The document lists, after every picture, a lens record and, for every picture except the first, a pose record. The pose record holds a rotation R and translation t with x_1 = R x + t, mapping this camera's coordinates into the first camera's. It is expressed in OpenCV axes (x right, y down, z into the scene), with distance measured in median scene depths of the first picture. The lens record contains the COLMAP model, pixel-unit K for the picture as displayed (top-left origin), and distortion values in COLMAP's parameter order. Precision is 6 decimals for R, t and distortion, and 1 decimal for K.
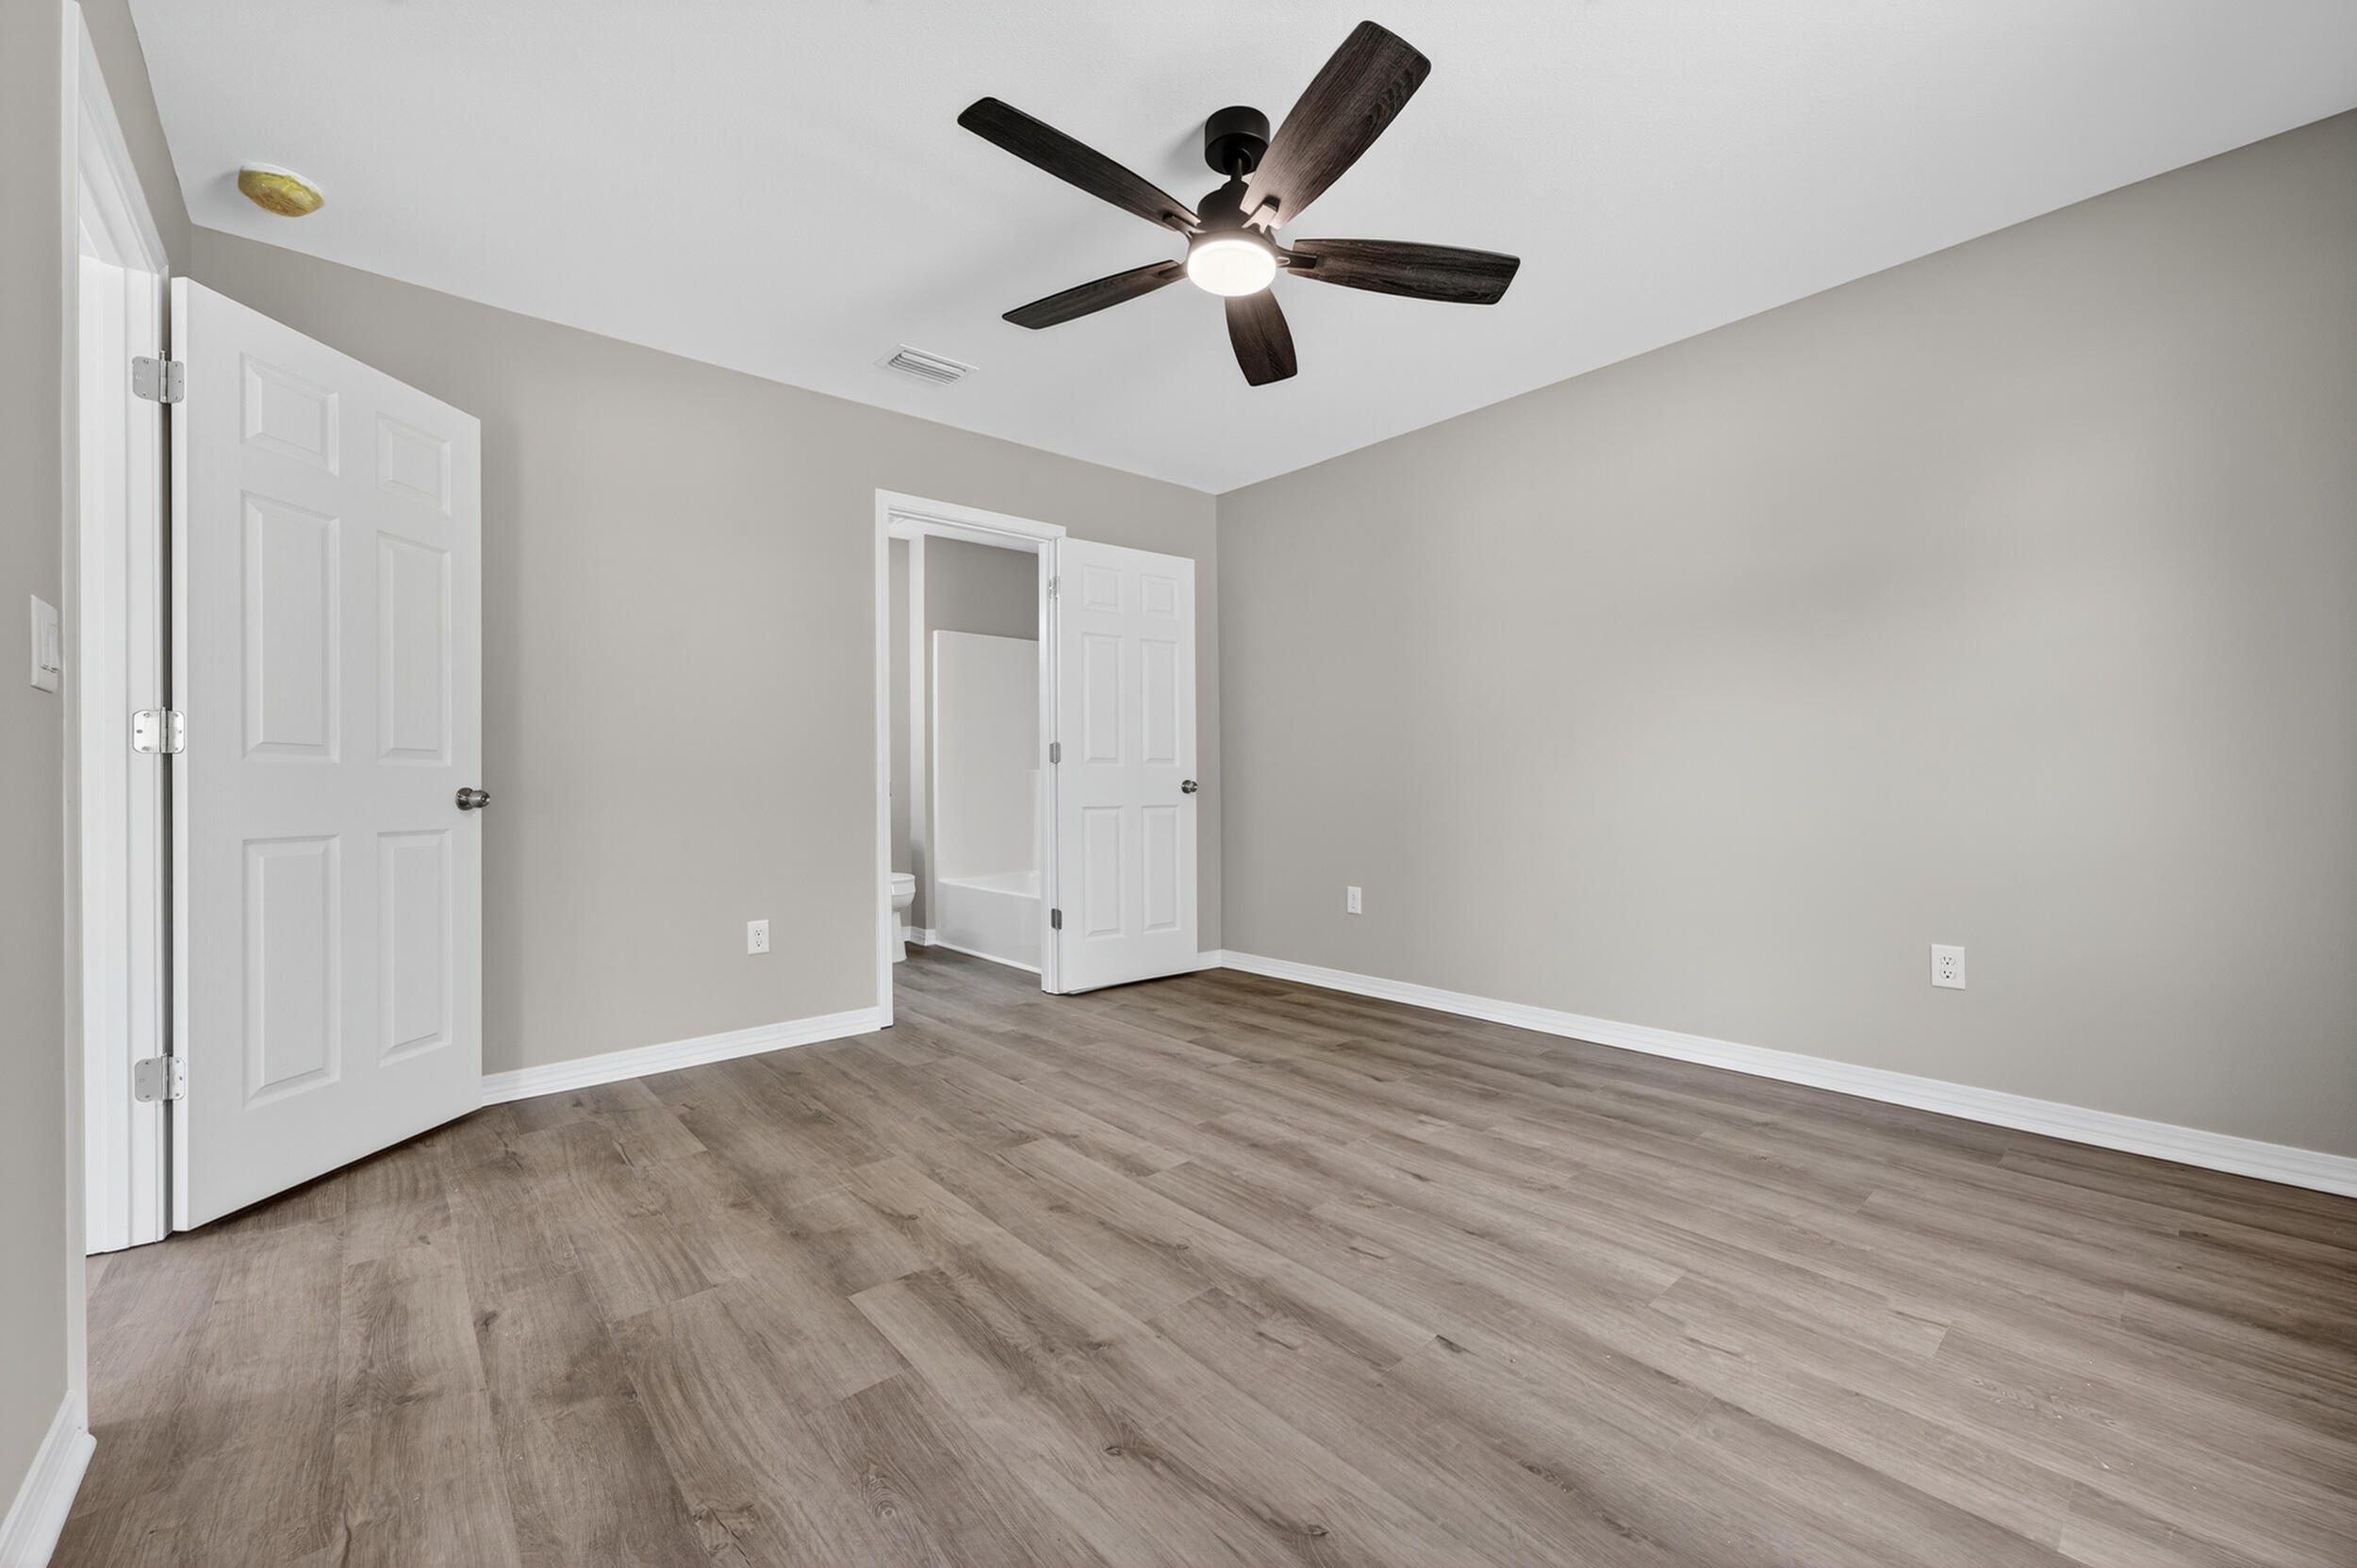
lens RADIAL K [[970.4, 0, 1159.2], [0, 970.4, 778.9], [0, 0, 1]] dist [-0.004348, -0.000247]
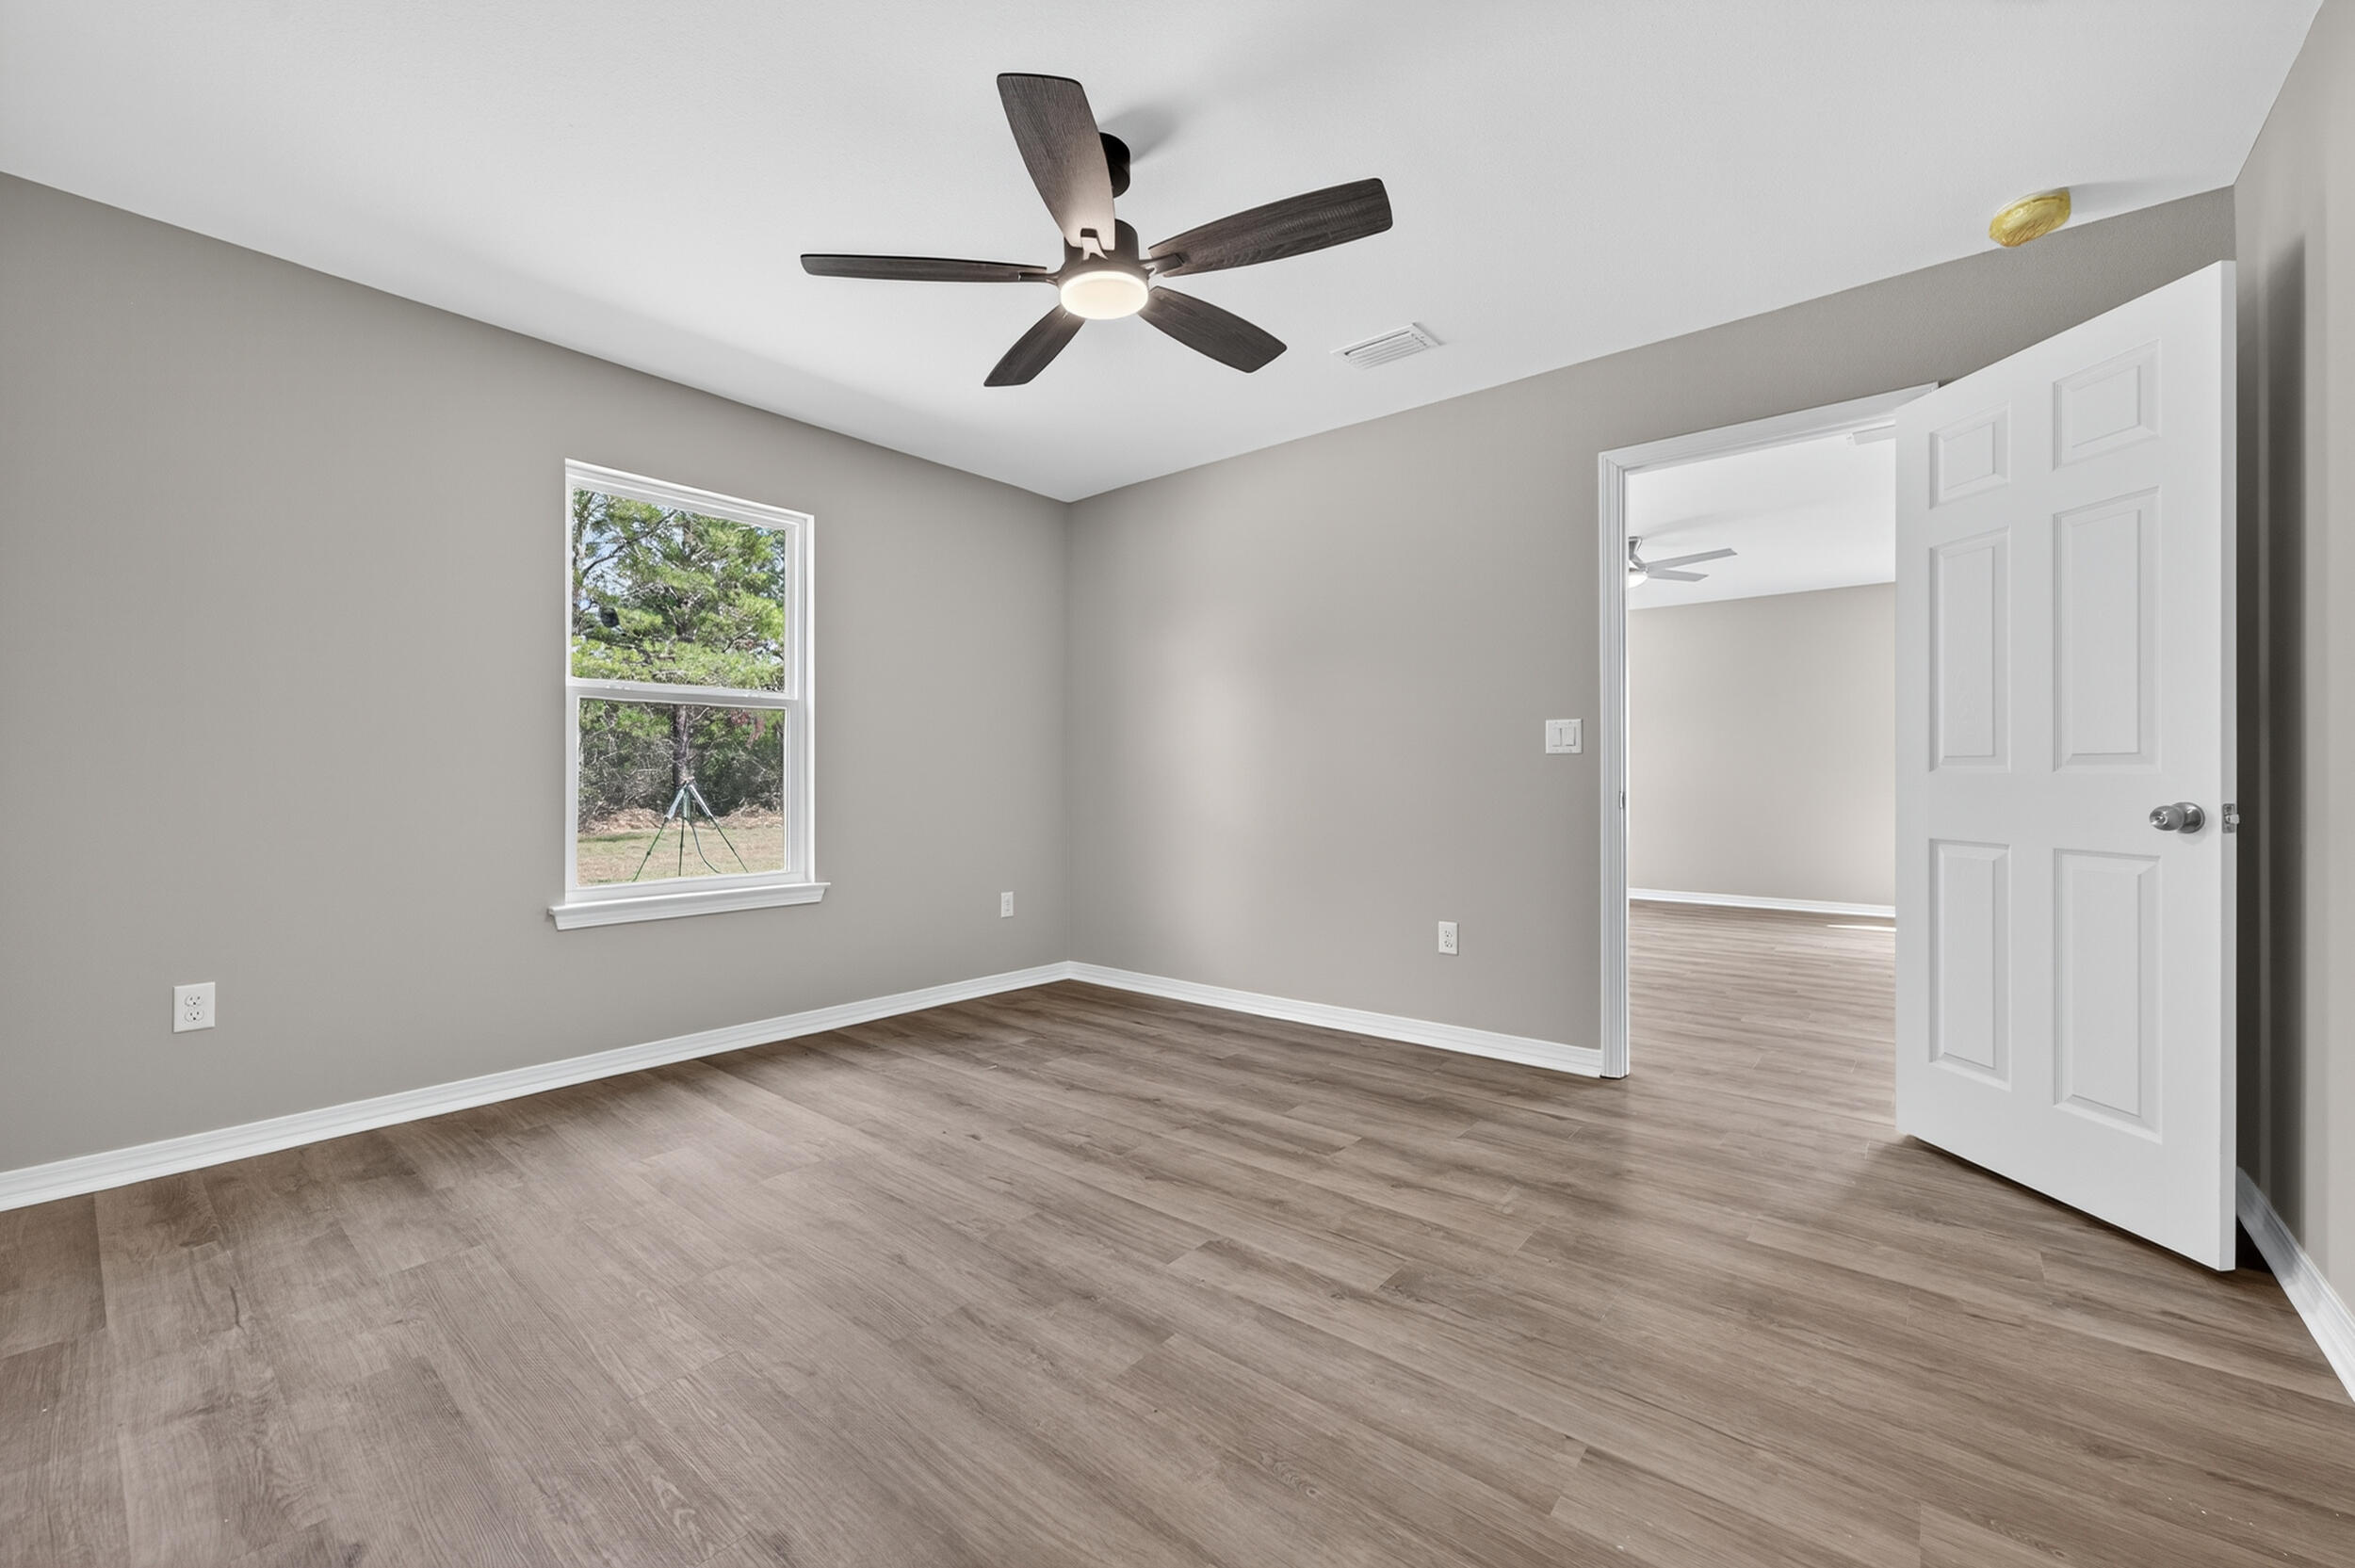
lens RADIAL K [[969.4, 0, 1171.7], [0, 969.4, 773.2], [0, 0, 1]] dist [-0.004348, -0.000247]
pose [[-0.985925, 0.008992, -0.166945, 0.185763], [0.010855, 0.999889, -0.010247, -0.015776], [0.166834, -0.011915, -0.985913, 2.094861]]
